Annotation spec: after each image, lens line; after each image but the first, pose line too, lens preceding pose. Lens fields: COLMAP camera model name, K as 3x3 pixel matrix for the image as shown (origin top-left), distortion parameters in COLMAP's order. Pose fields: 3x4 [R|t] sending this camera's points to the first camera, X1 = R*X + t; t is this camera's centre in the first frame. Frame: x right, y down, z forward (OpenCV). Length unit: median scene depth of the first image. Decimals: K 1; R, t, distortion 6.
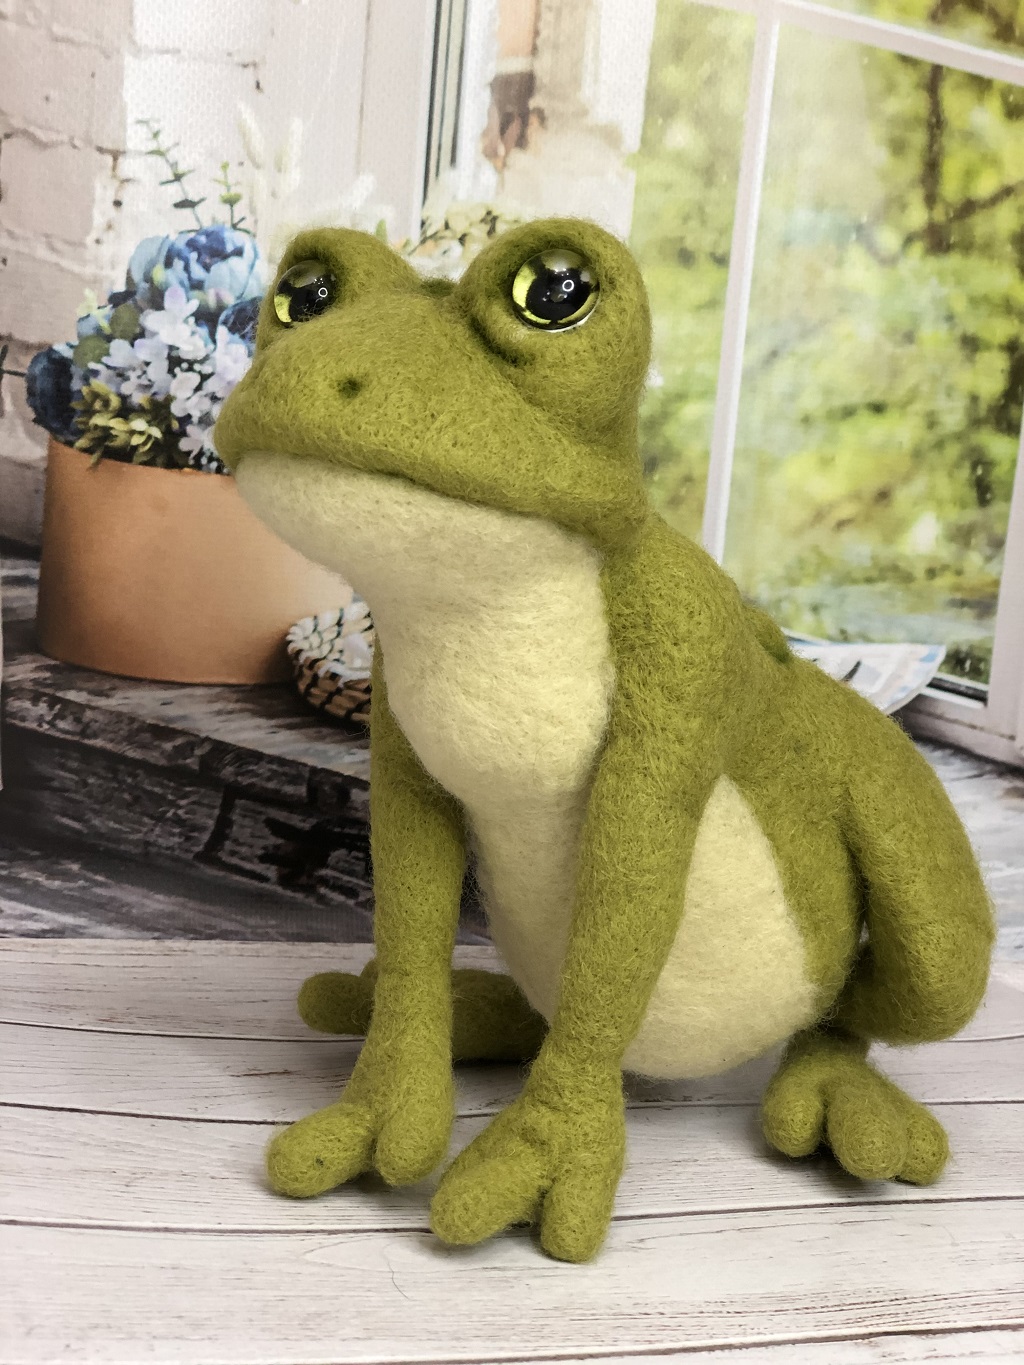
lens RADIAL K [[2260.6, 0, 462.0], [0, 2260.6, 690.1], [0, 0, 1]] dist [-0.043610, 0.406510]
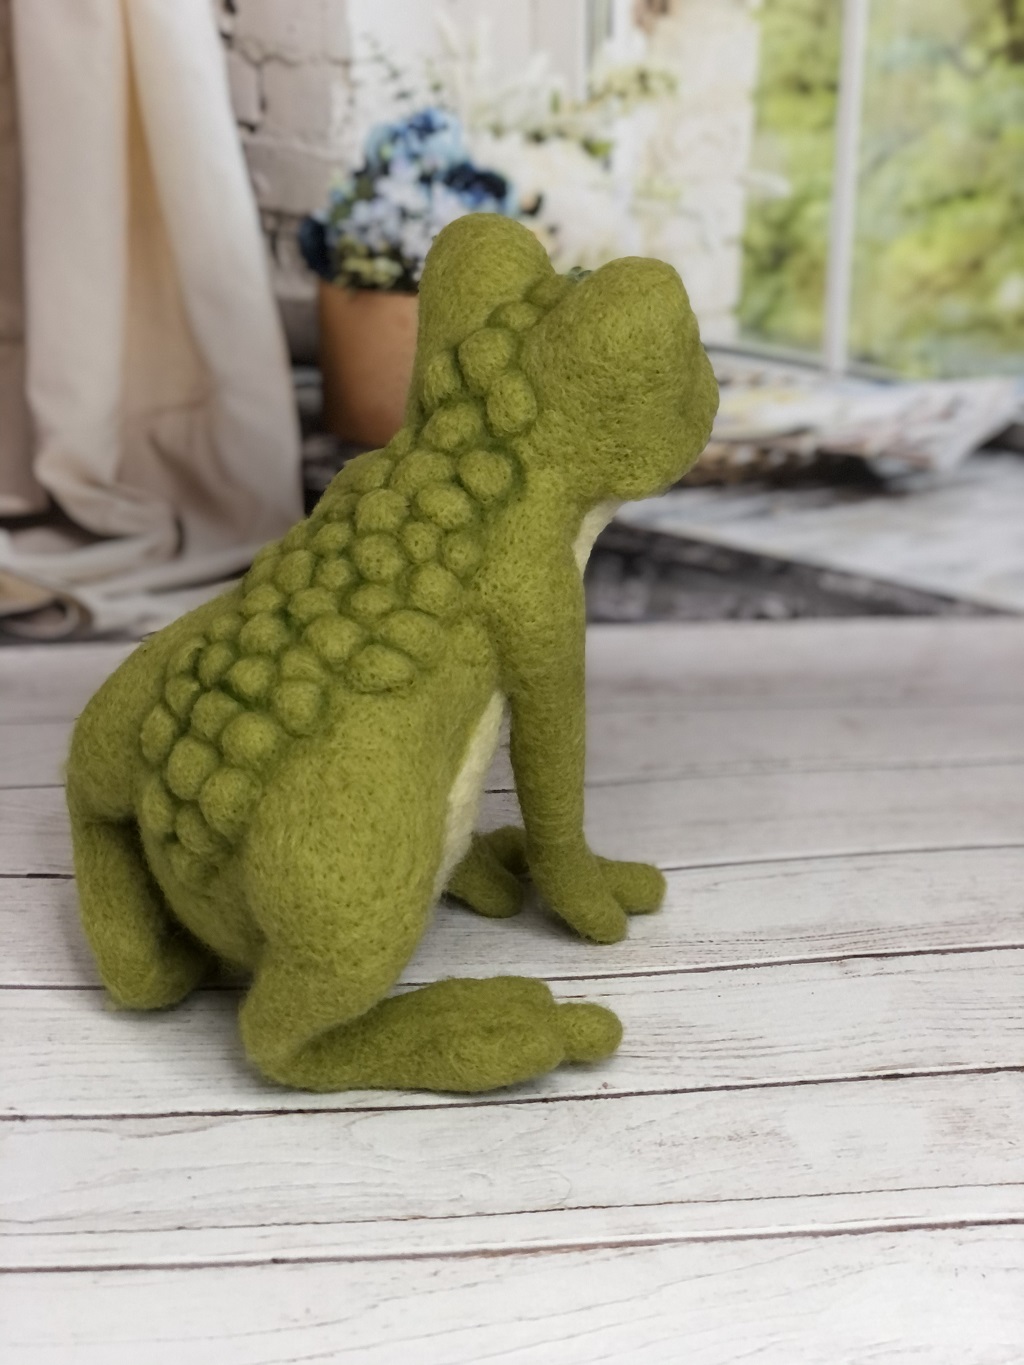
lens RADIAL K [[2238.8, 0, 461.6], [0, 2238.8, 696.7], [0, 0, 1]] dist [-0.022289, 0.320299]
pose [[0.981653, -0.016058, -0.190000, 0.151168], [0.063581, 0.966986, 0.246772, -0.194543], [0.179765, -0.254324, 0.950265, -0.314929]]
